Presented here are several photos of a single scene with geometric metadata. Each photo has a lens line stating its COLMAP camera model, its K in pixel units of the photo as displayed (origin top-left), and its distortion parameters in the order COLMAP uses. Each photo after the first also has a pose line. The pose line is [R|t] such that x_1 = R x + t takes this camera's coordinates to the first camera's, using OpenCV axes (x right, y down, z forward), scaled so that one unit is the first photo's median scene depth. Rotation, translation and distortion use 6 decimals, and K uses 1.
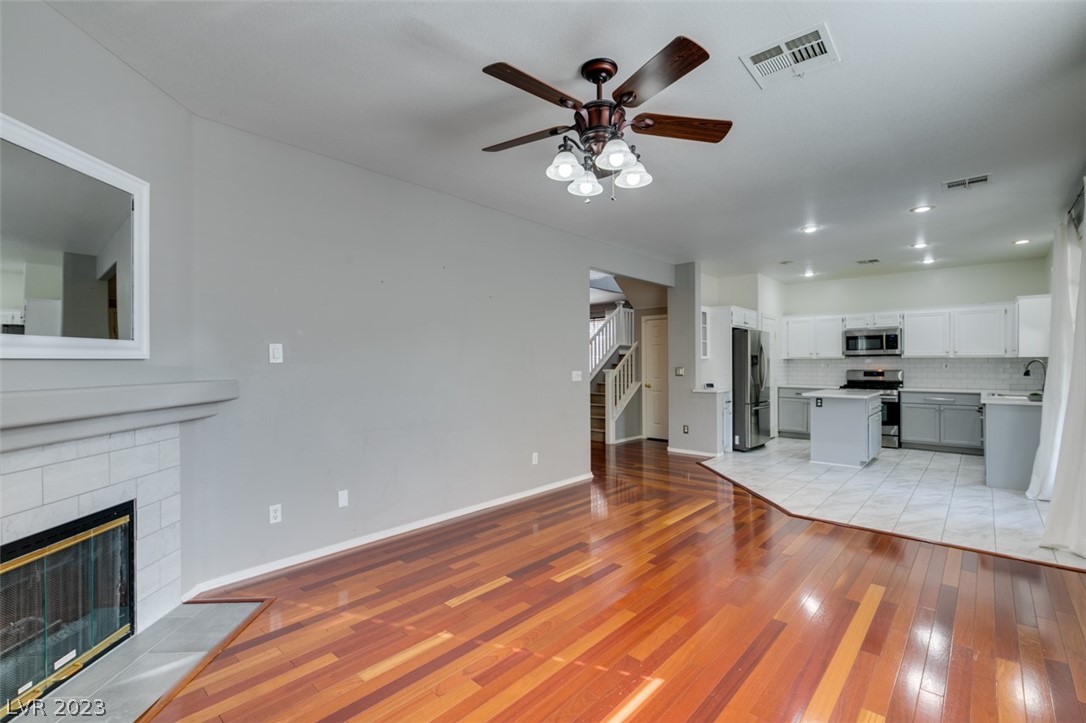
lens RADIAL K [[486.6, 0, 542.6], [0, 486.6, 363.4], [0, 0, 1]] dist [0.003945, 0.000103]
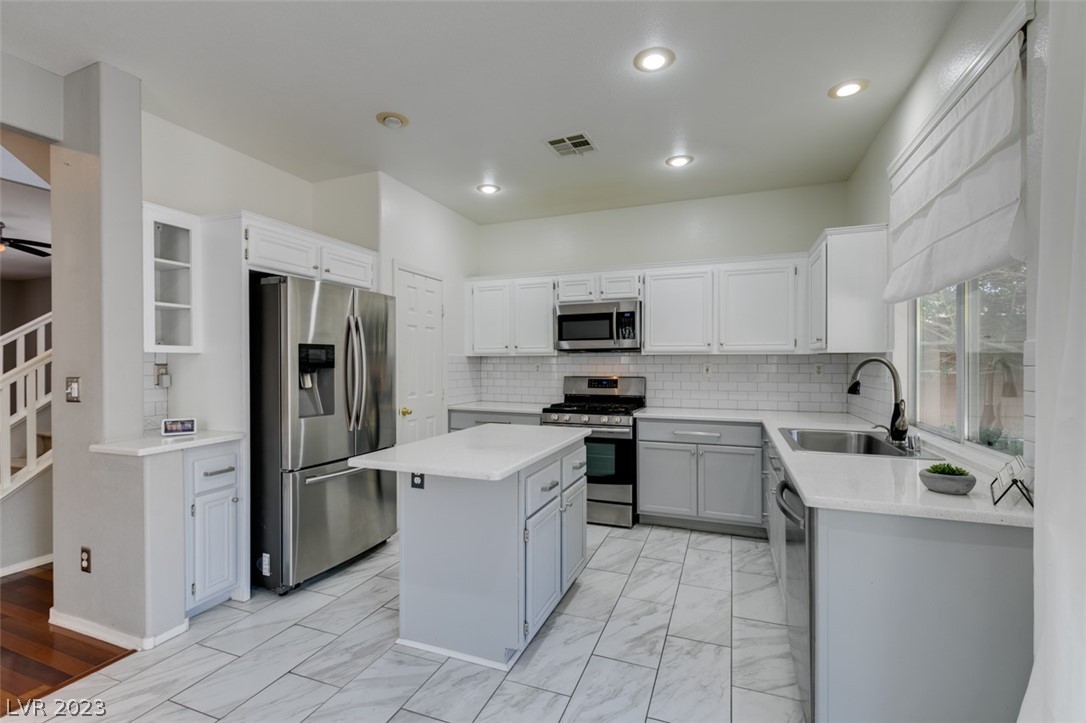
lens RADIAL K [[483.4, 0, 541.1], [0, 483.4, 363.2], [0, 0, 1]] dist [0.002146, -0.001013]
pose [[0.935035, 0.000669, 0.354554, 0.452481], [-0.000986, 0.999999, 0.000715, -0.002194], [-0.354553, -0.001018, 0.935035, 0.549291]]
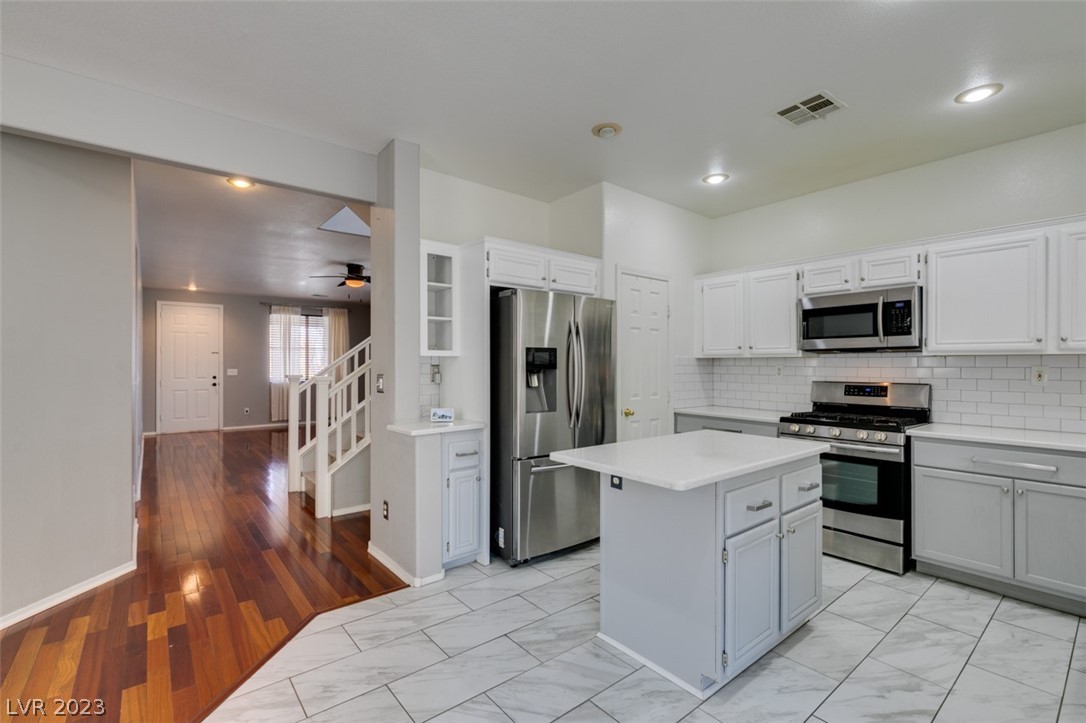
lens RADIAL K [[483.4, 0, 541.1], [0, 483.4, 363.2], [0, 0, 1]] dist [0.002146, -0.001013]
pose [[0.988600, 0.003827, -0.150516, 0.486190], [-0.004092, 0.999991, -0.001452, -0.002501], [0.150509, 0.002051, 0.988607, 0.549374]]
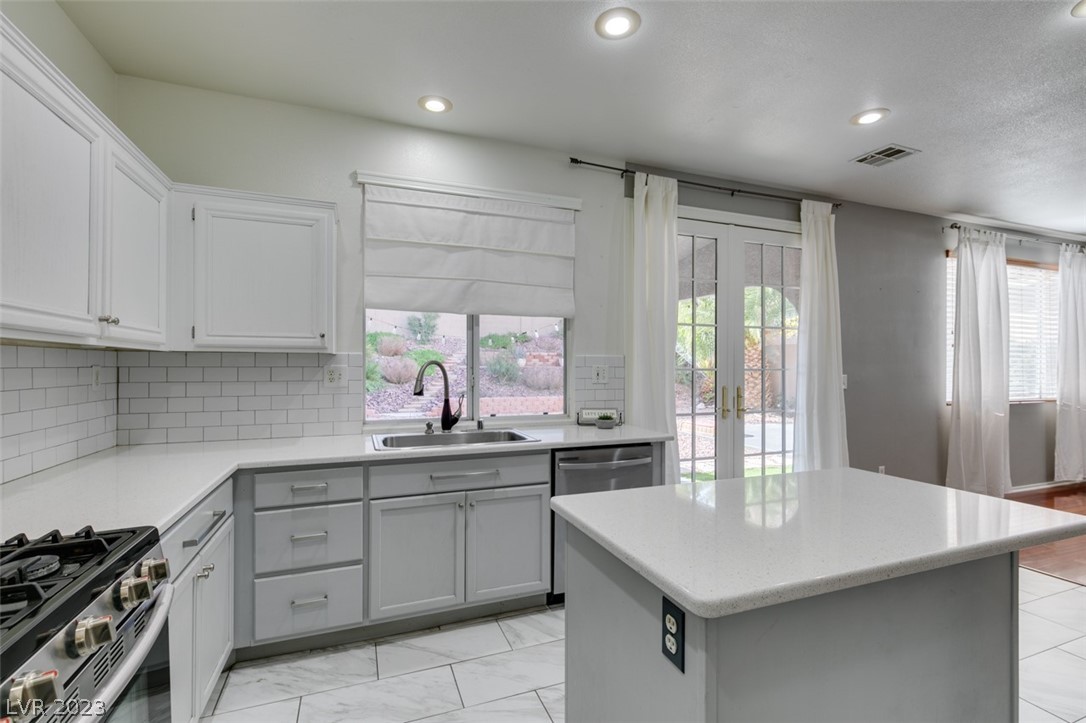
lens RADIAL K [[483.4, 0, 541.1], [0, 483.4, 363.2], [0, 0, 1]] dist [0.002146, -0.001013]
pose [[-0.890876, 0.002358, 0.454241, 0.544787], [0.000186, 0.999988, -0.004825, -0.002673], [-0.454247, -0.004214, -0.890866, 1.082139]]
